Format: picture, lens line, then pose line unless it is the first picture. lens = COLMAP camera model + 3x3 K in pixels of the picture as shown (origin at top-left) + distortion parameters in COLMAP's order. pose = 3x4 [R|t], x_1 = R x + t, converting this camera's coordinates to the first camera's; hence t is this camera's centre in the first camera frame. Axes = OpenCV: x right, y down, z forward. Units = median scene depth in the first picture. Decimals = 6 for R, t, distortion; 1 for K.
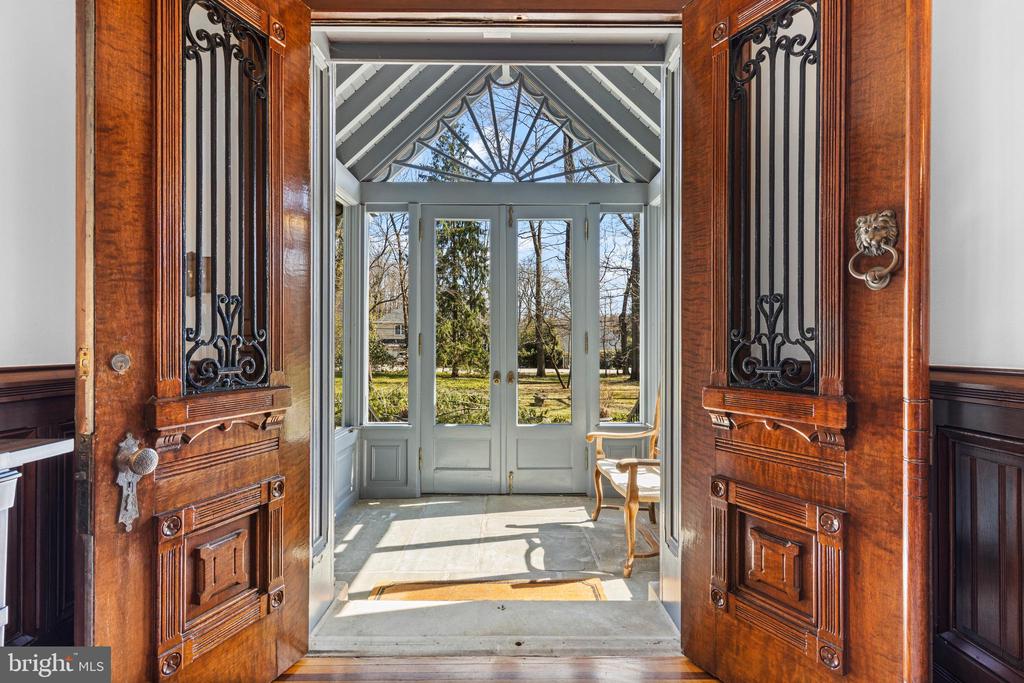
lens RADIAL K [[522.9, 0, 511.4], [0, 522.9, 342.5], [0, 0, 1]] dist [0.000044, 0.000010]
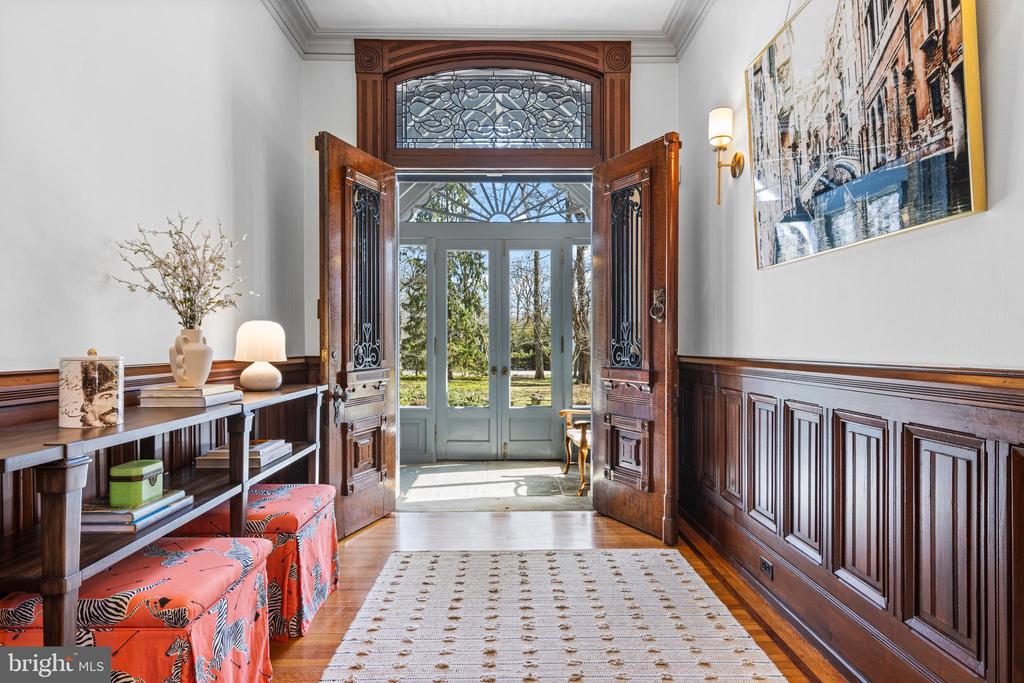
lens RADIAL K [[570.5, 0, 512.5], [0, 570.5, 343.0], [0, 0, 1]] dist [0.000264, 0.000045]
pose [[0.999977, -0.002621, 0.006300, 0.009245], [0.002623, 0.999996, -0.000365, -0.003205], [-0.006299, 0.000381, 0.999980, -0.432954]]
